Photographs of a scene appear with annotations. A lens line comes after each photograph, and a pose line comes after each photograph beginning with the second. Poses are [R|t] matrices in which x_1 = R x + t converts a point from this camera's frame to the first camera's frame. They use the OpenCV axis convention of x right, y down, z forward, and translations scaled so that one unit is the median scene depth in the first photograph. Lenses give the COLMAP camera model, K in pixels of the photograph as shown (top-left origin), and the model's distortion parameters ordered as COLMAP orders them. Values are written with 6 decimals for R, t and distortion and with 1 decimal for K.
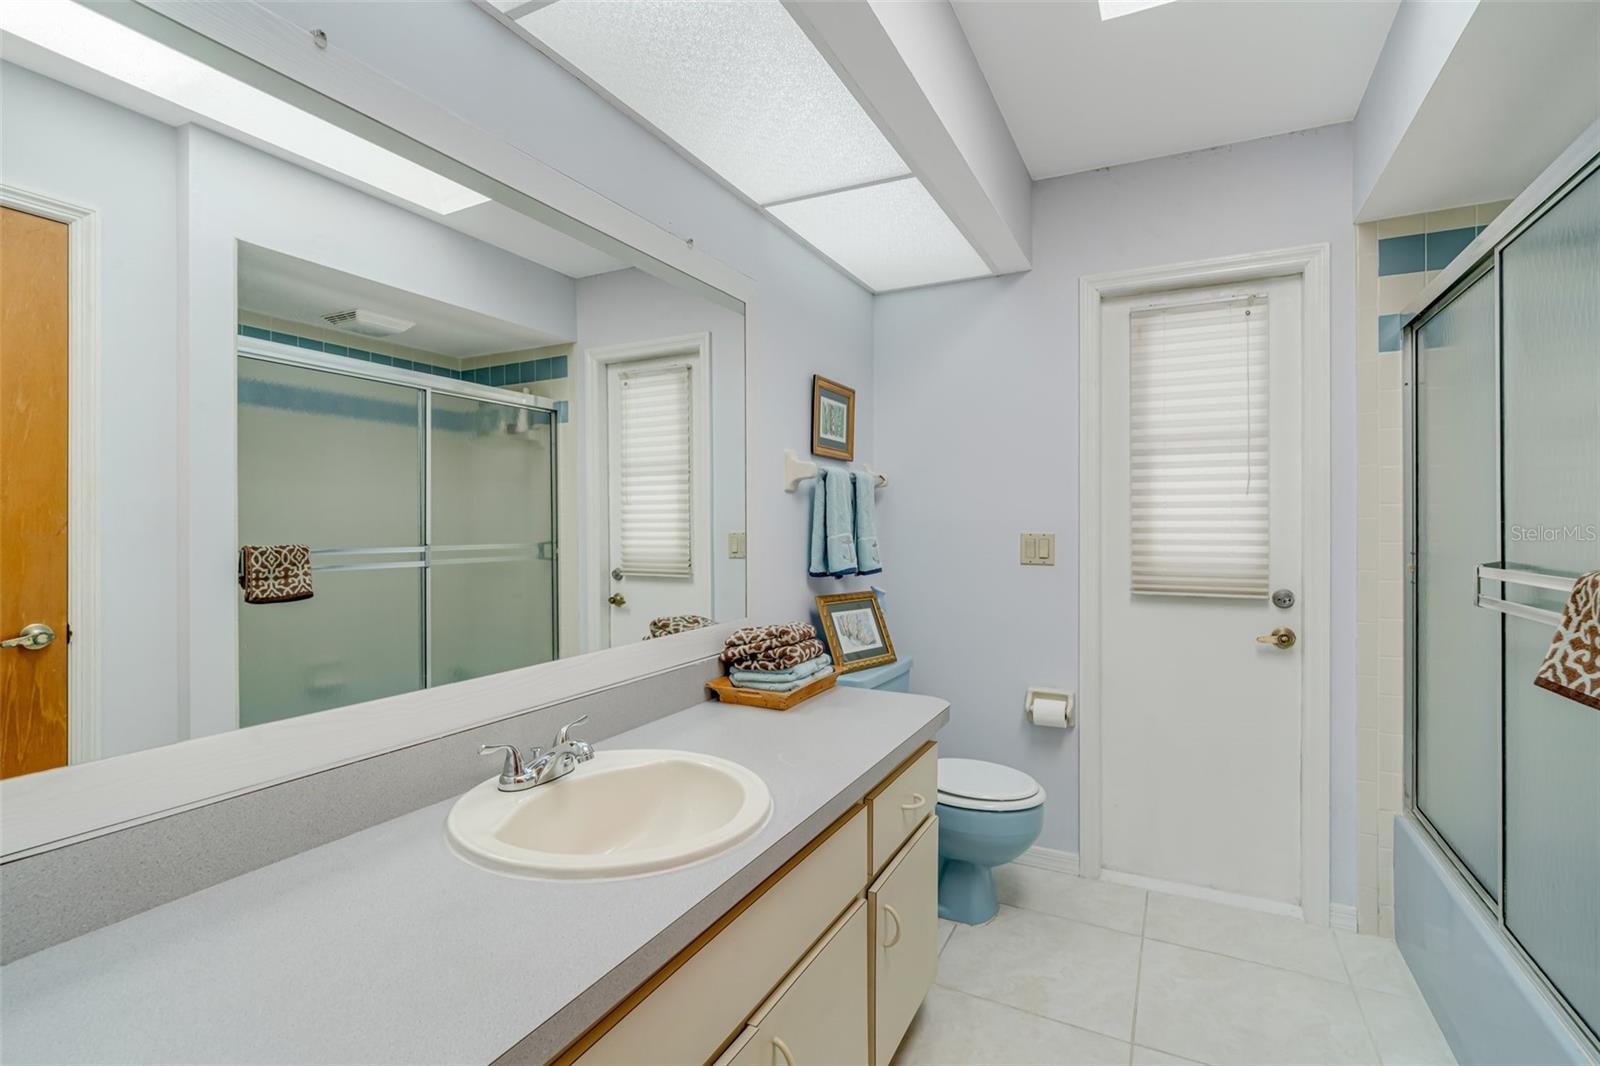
lens RADIAL K [[748.9, 0, 794.4], [0, 748.9, 526.2], [0, 0, 1]] dist [-0.012367, 0.003811]
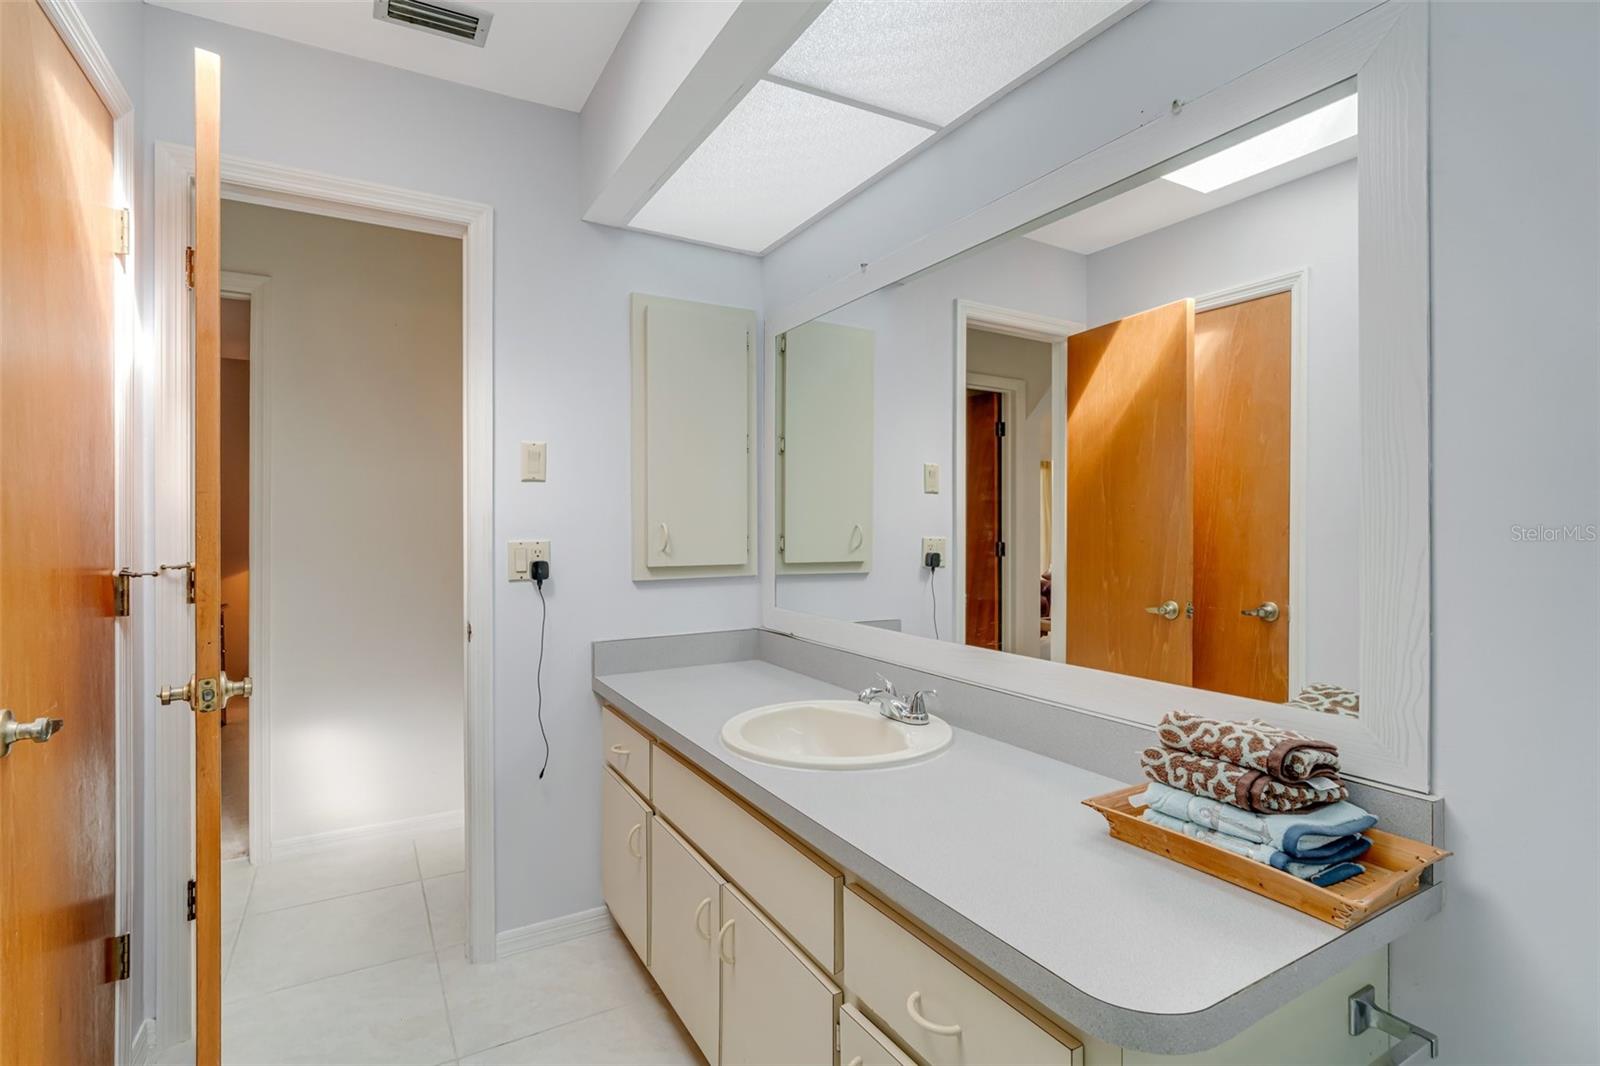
lens RADIAL K [[748.9, 0, 795.2], [0, 748.9, 532.6], [0, 0, 1]] dist [-0.012367, 0.003811]
pose [[-0.555244, 0.000975, -0.831687, 0.576674], [-0.003871, 0.999985, 0.003756, 0.005866], [0.831678, 0.005305, -0.555232, 1.052892]]
